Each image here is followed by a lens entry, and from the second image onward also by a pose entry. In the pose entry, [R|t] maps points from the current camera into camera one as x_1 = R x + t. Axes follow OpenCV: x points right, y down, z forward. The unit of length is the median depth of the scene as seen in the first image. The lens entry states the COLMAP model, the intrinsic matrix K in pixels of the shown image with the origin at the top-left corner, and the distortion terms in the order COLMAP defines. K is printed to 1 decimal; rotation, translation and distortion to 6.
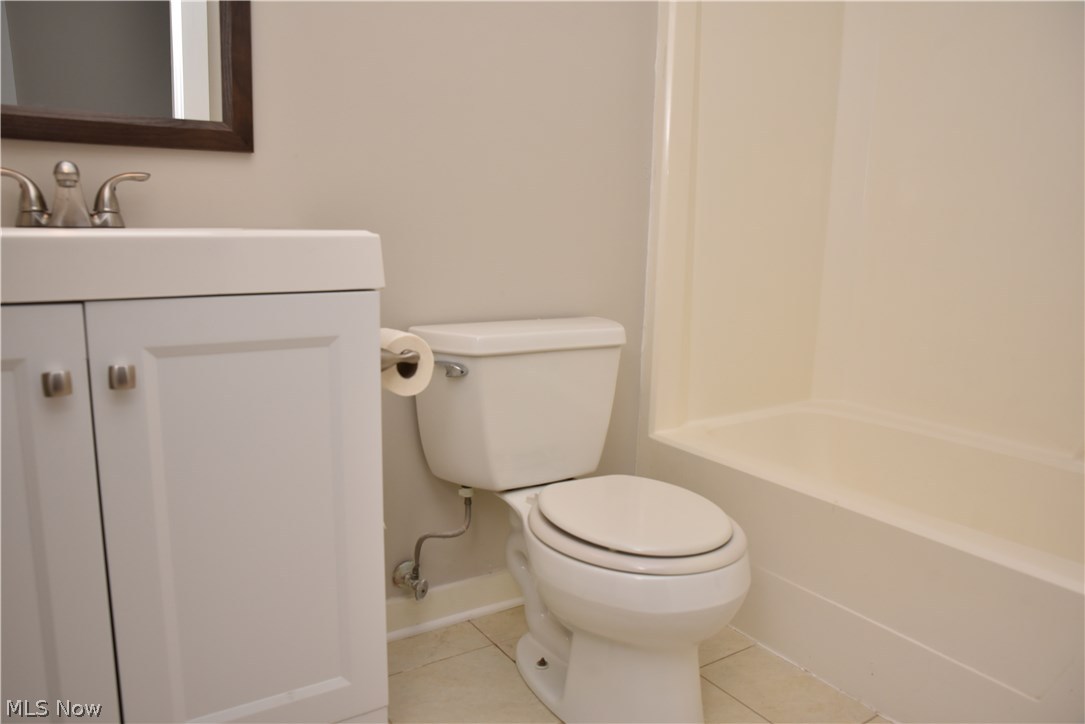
lens RADIAL K [[761.8, 0, 542.5], [0, 761.8, 362.0], [0, 0, 1]] dist [-0.094534, 0.000881]
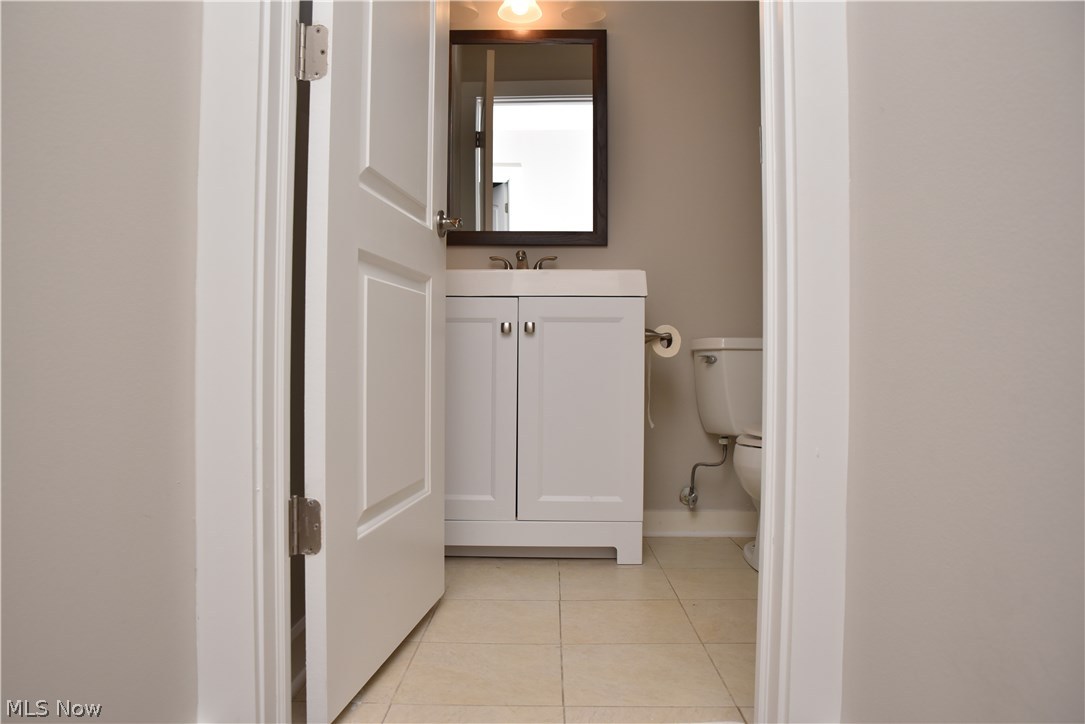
lens RADIAL K [[761.8, 0, 542.5], [0, 761.8, 362.0], [0, 0, 1]] dist [-0.094534, 0.000881]
pose [[0.818948, -0.024865, -0.573329, 0.731585], [-0.089755, 0.981216, -0.170762, 0.449507], [0.566806, 0.191304, 0.801332, -0.788311]]
